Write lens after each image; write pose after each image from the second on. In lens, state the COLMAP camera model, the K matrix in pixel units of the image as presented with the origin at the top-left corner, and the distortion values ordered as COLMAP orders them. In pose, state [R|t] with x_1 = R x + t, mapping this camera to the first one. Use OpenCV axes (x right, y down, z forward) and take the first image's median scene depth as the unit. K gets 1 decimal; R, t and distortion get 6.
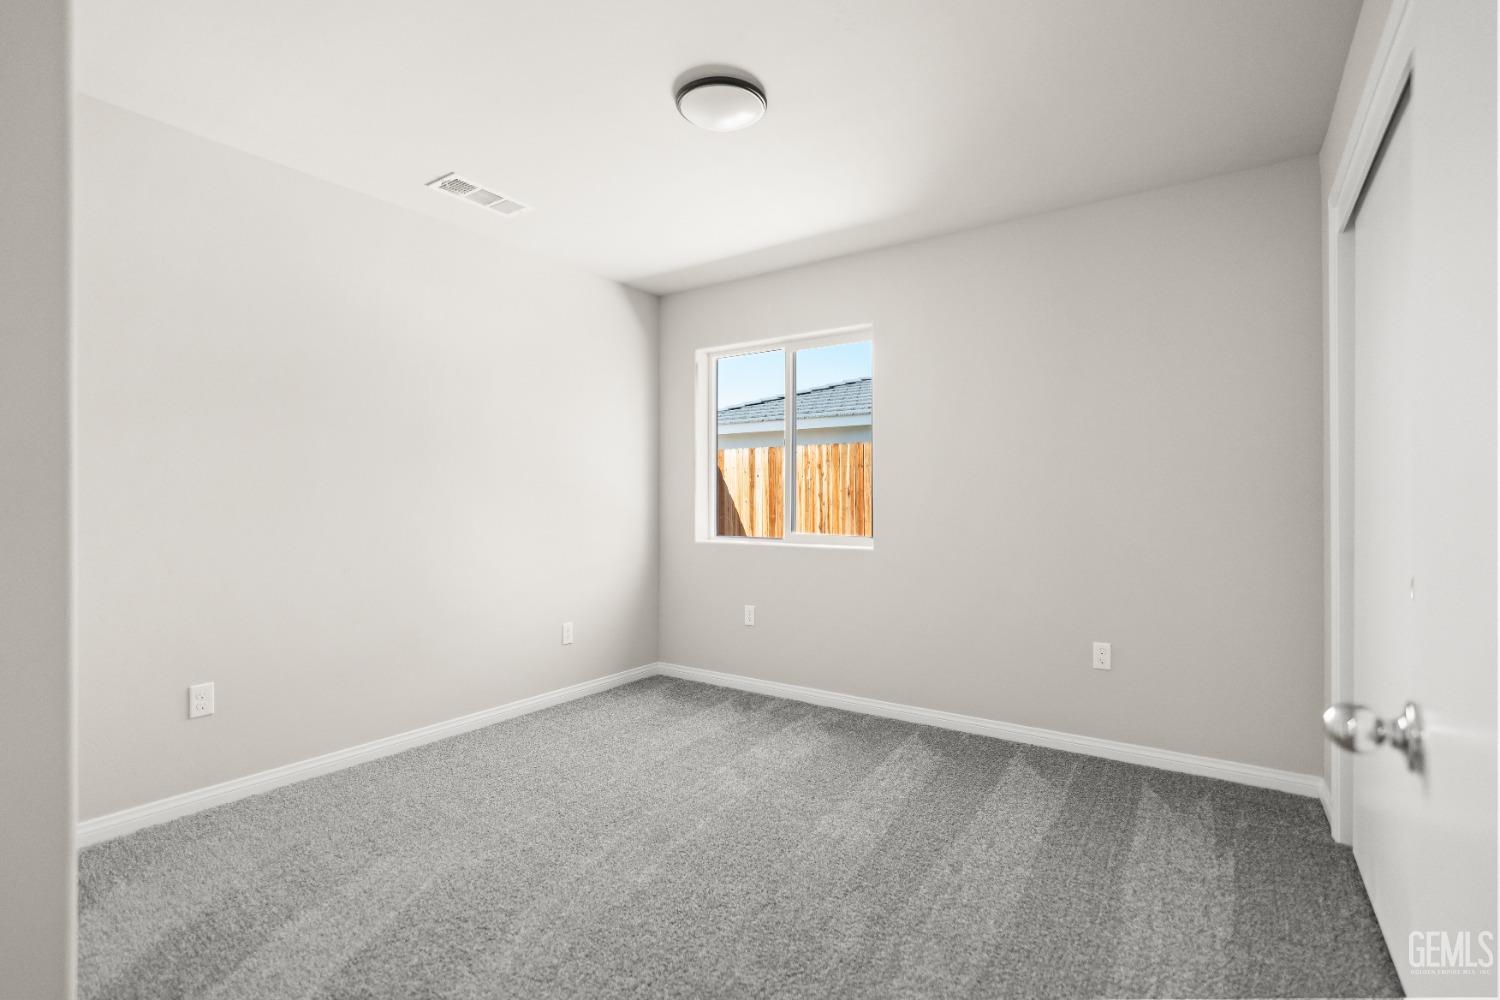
lens RADIAL K [[696.0, 0, 744.6], [0, 696.0, 498.3], [0, 0, 1]] dist [-0.014906, -0.000391]
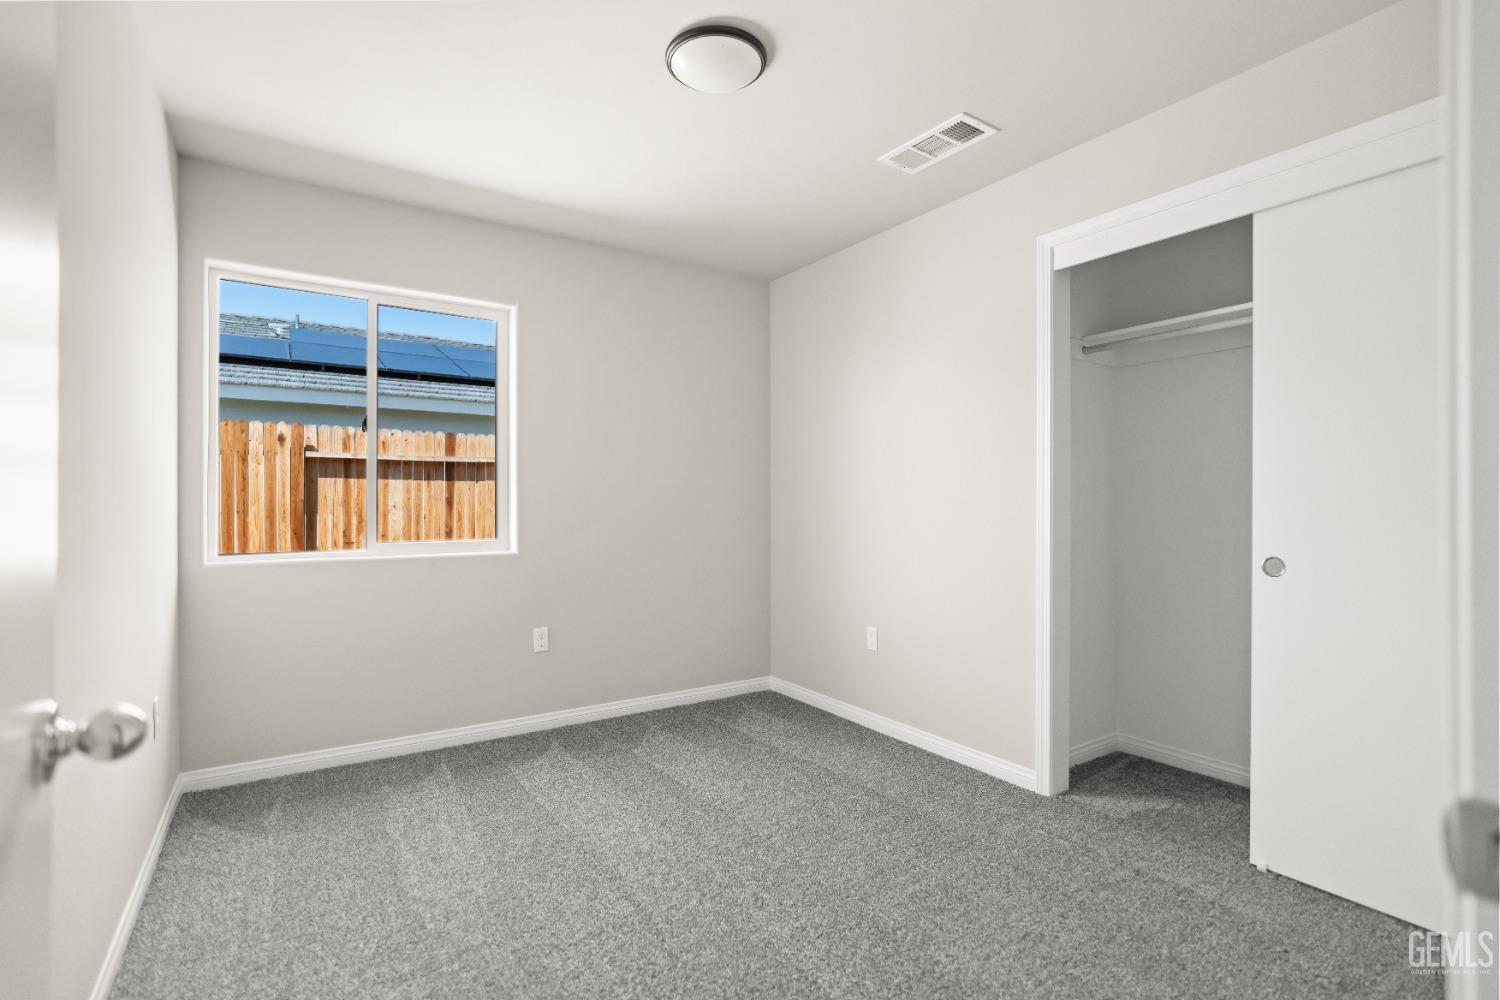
lens RADIAL K [[696.0, 0, 744.6], [0, 696.0, 498.3], [0, 0, 1]] dist [-0.014906, -0.000391]
pose [[0.371743, 0.002372, 0.928333, -0.577205], [-0.004017, 0.999991, -0.000947, 0.000291], [-0.928327, -0.003378, 0.371749, 0.403921]]
